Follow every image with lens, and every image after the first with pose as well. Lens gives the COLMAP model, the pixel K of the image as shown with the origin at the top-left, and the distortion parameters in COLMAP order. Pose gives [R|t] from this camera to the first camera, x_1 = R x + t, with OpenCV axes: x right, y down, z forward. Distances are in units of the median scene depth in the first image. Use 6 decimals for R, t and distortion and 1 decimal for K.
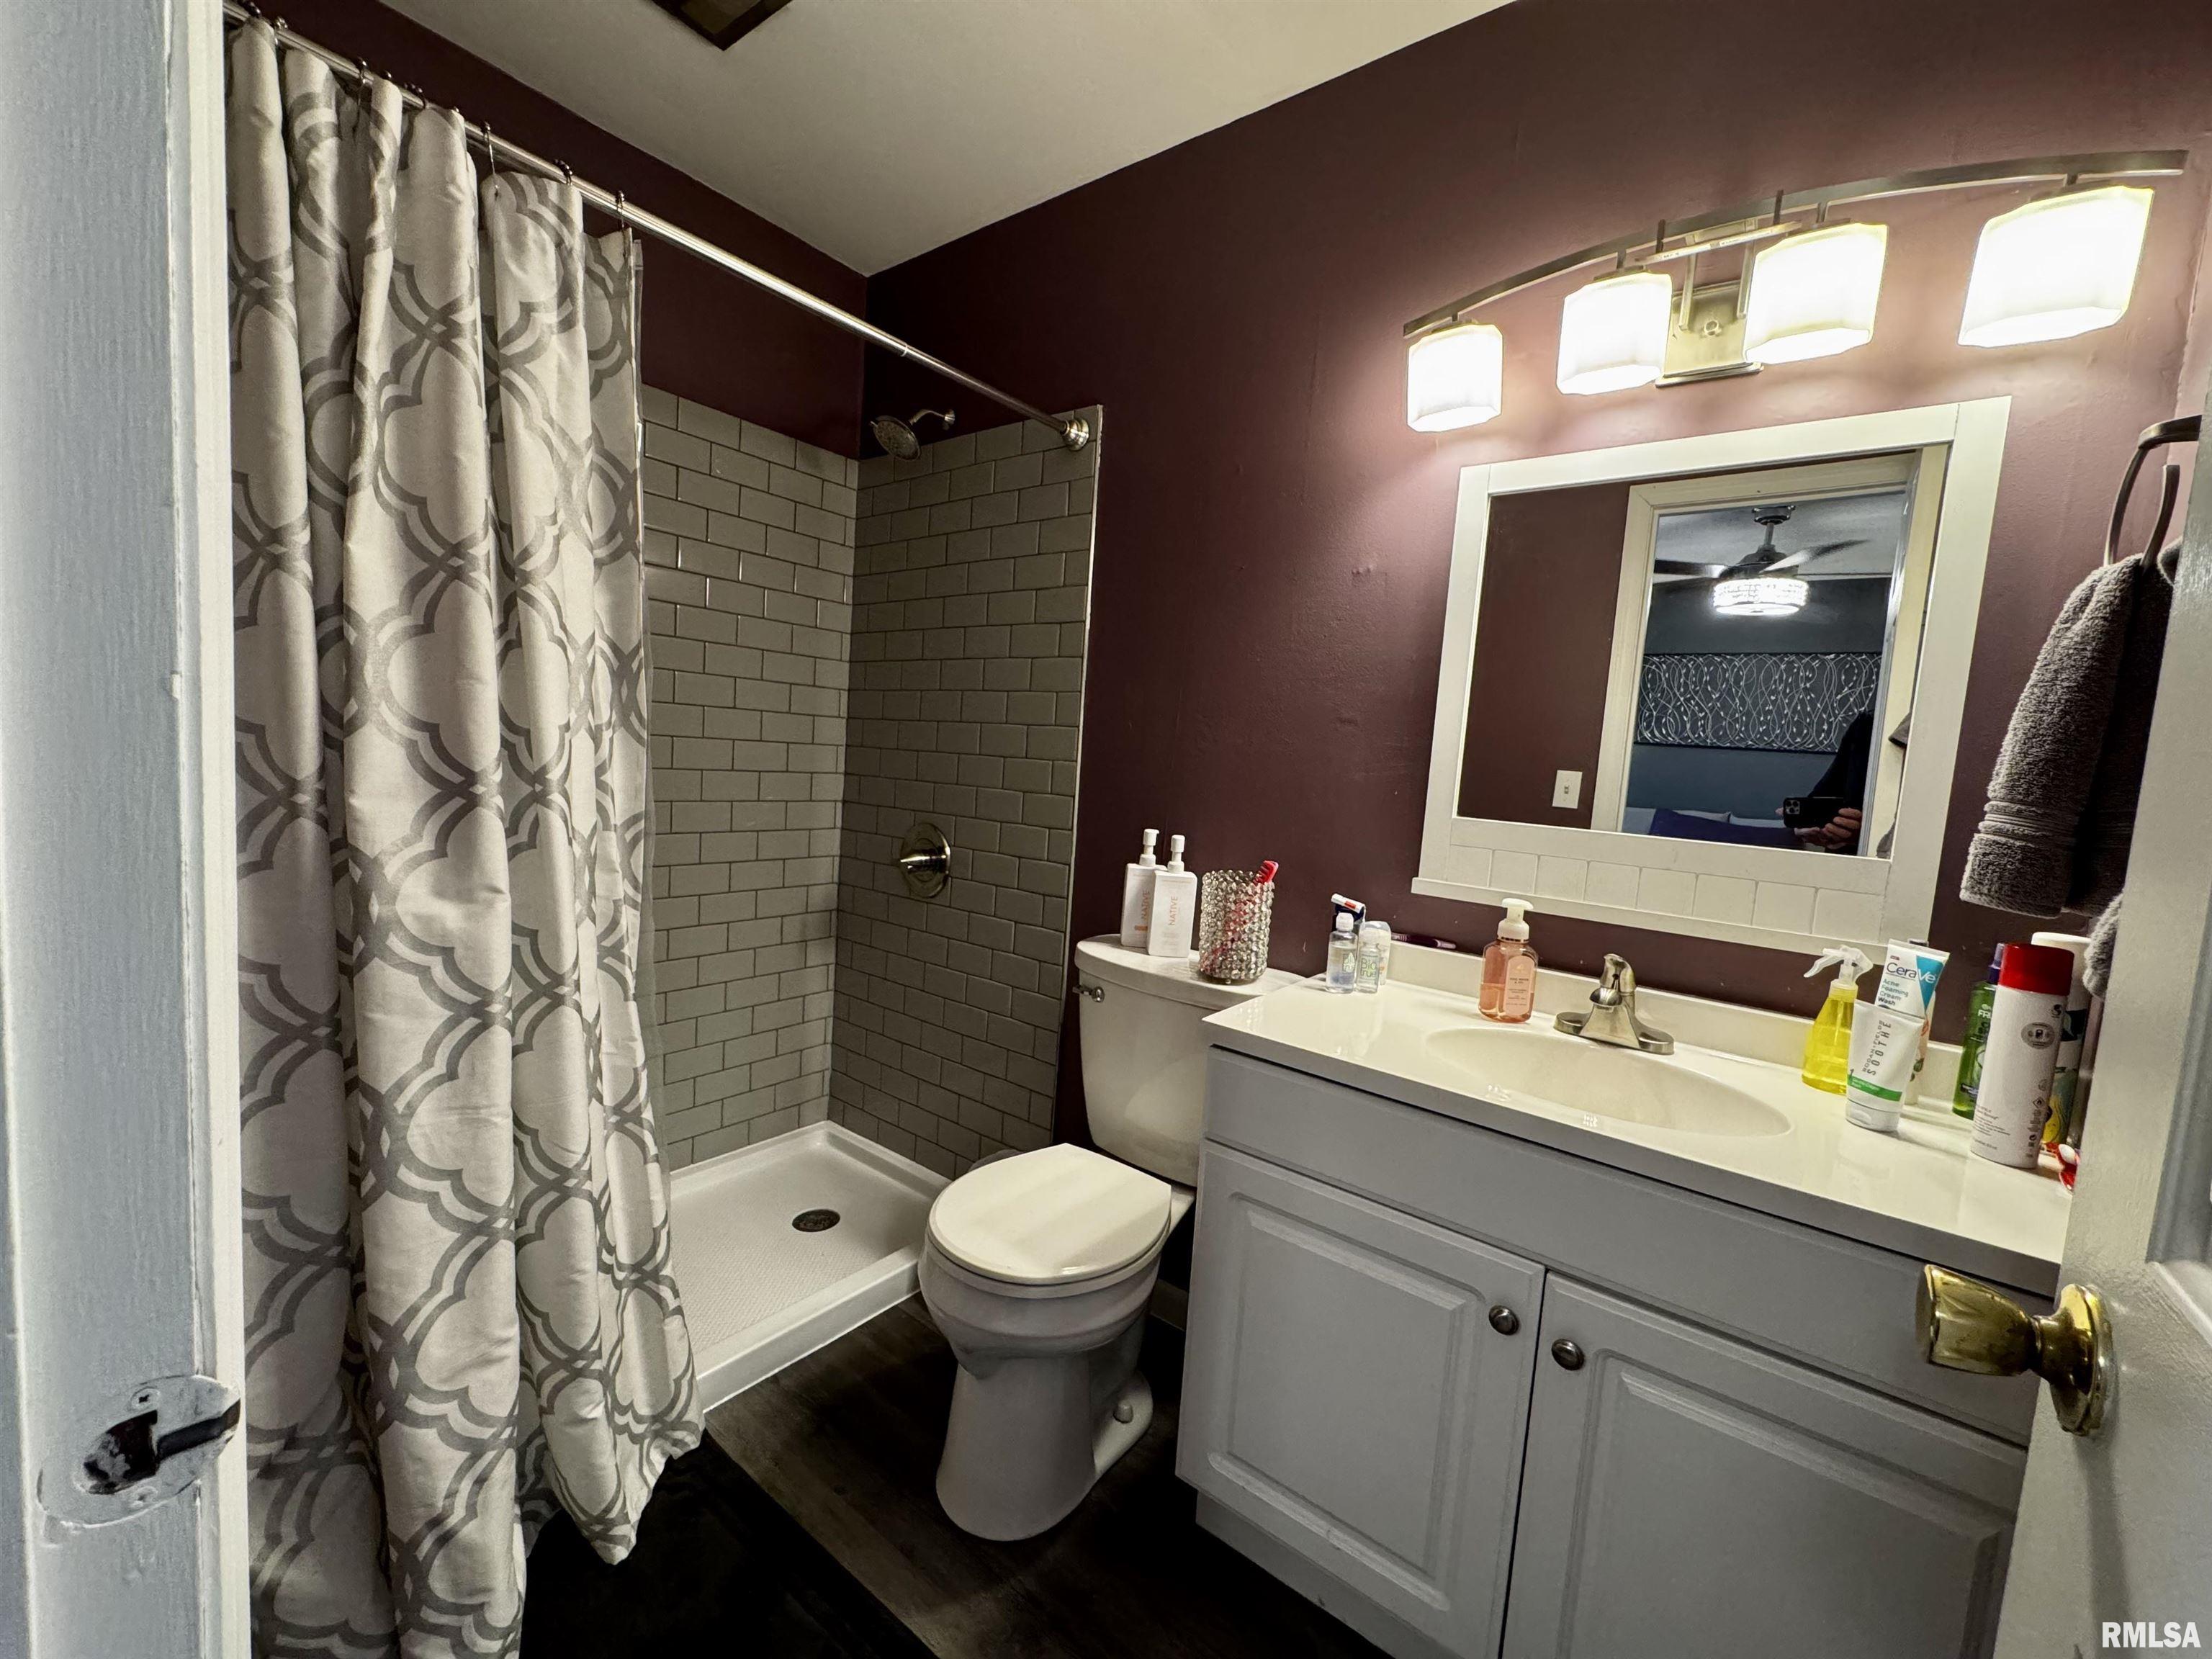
lens RADIAL K [[880.7, 0, 1097.3], [0, 880.7, 825.0], [0, 0, 1]] dist [-0.004162, 0.000780]
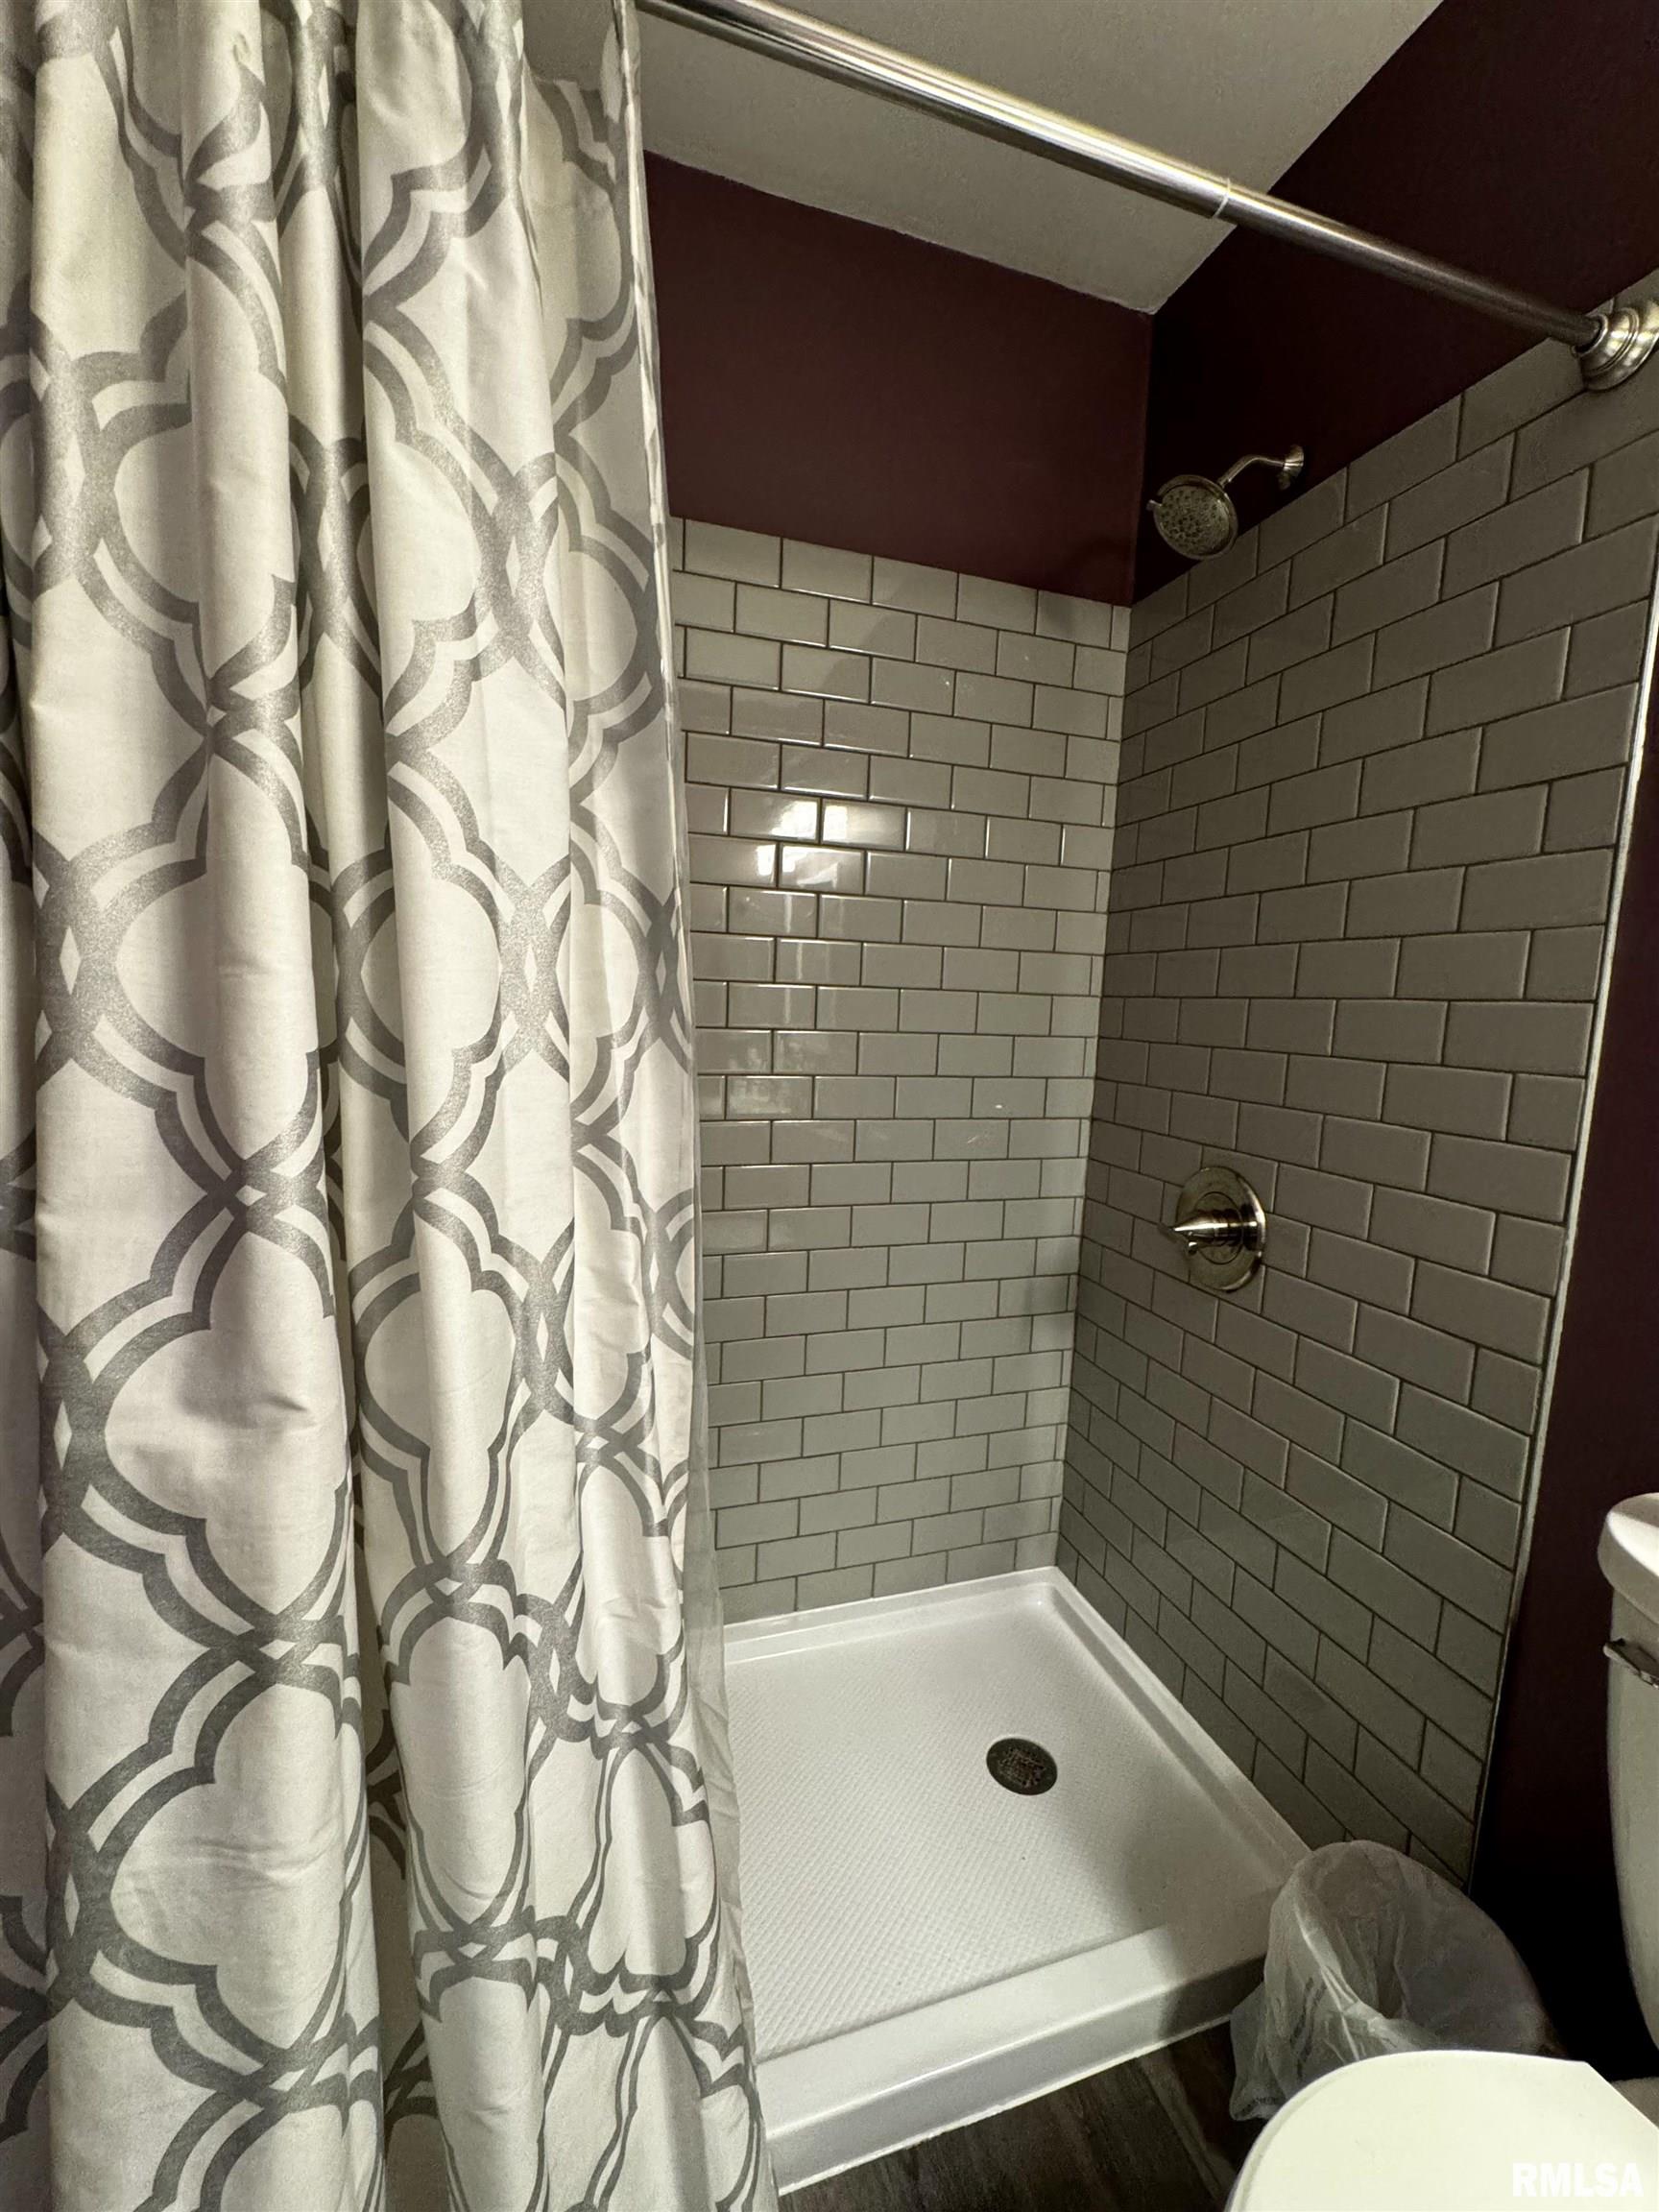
lens RADIAL K [[880.7, 0, 830.1], [0, 880.7, 1107.6], [0, 0, 1]] dist [-0.004162, 0.000780]
pose [[0.827391, 0.034393, -0.560573, -0.092432], [-0.028257, 0.999408, 0.019610, -0.054308], [0.560916, -0.000385, 0.827873, 0.401491]]
